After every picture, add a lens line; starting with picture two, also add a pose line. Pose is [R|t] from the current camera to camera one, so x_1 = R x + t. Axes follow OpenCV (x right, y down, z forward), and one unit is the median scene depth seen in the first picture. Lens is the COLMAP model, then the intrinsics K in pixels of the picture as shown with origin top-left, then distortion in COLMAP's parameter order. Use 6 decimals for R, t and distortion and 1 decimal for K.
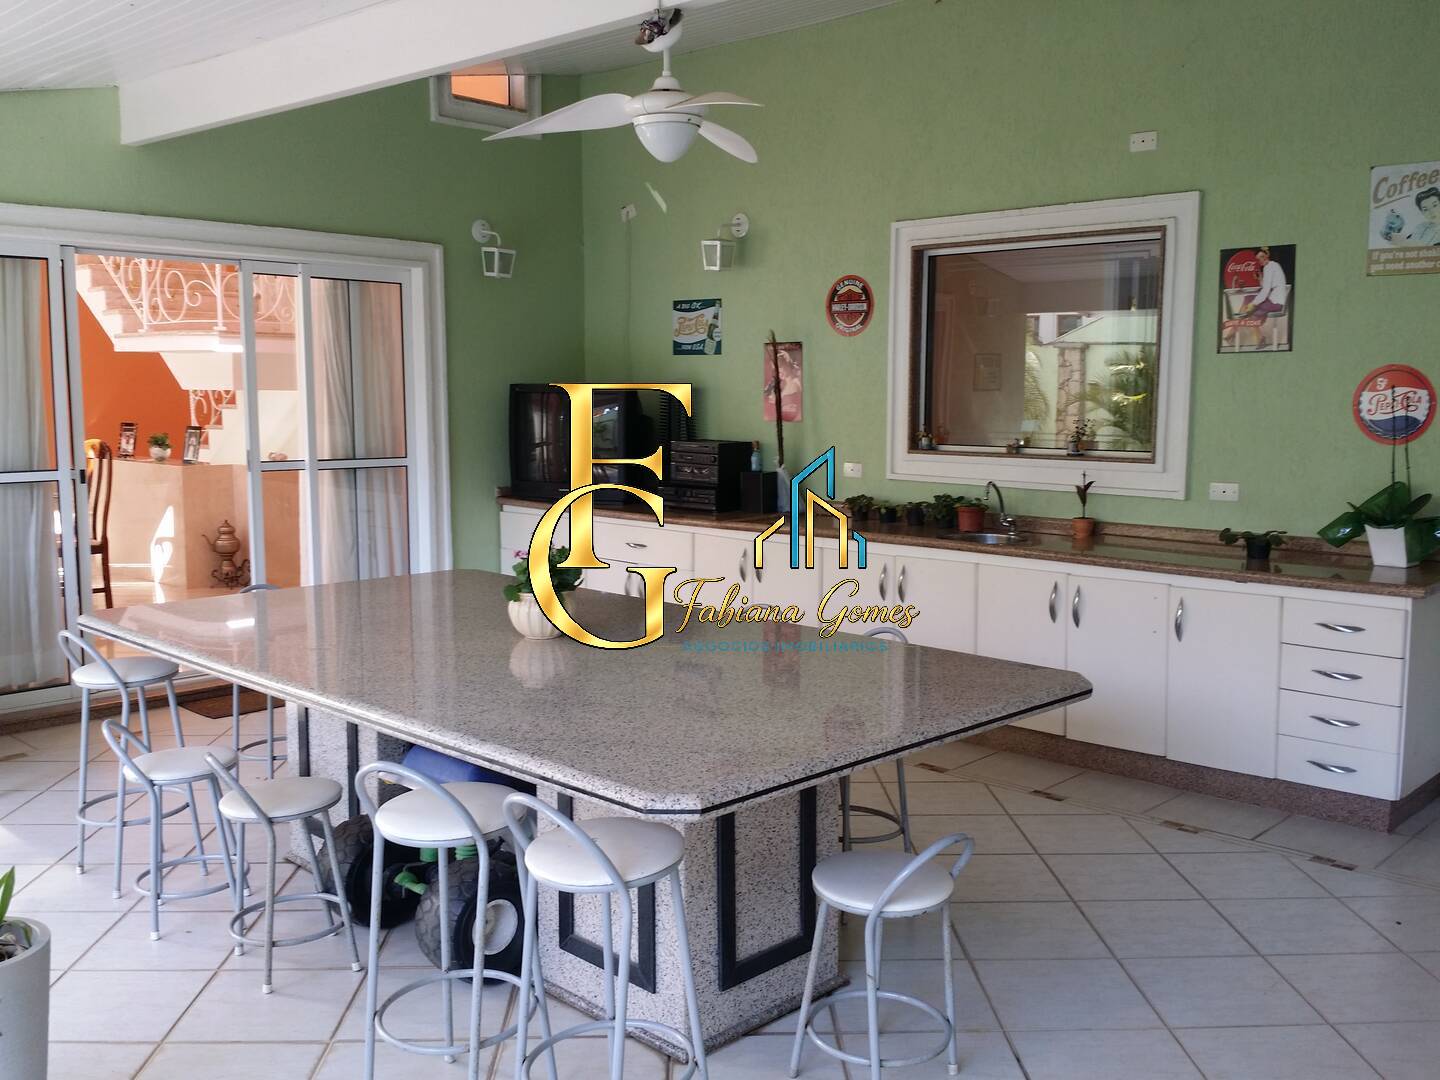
lens RADIAL K [[1345.6, 0, 720.9], [0, 1345.6, 539.9], [0, 0, 1]] dist [-0.040042, 0.000000]
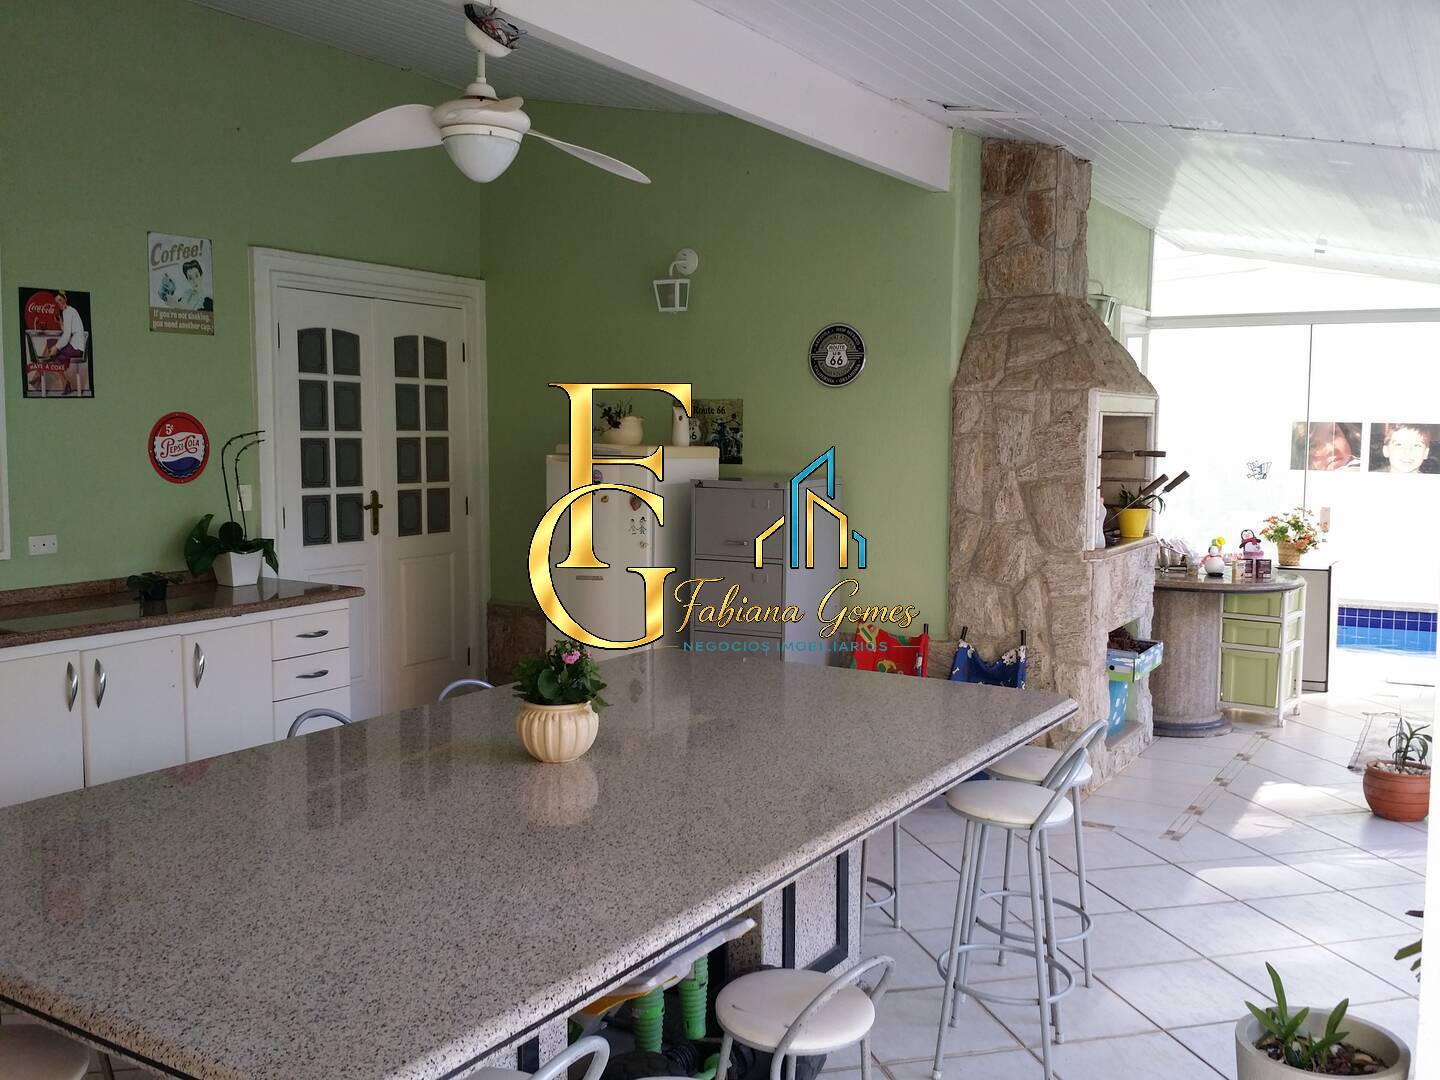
lens RADIAL K [[1345.6, 0, 720.1], [0, 1345.6, 538.1], [0, 0, 1]] dist [-0.040042, 0.000000]
pose [[-0.217636, -0.086076, 0.972227, -0.688627], [0.105820, 0.988151, 0.111174, -0.102073], [-0.970277, 0.127077, -0.205948, 0.788939]]
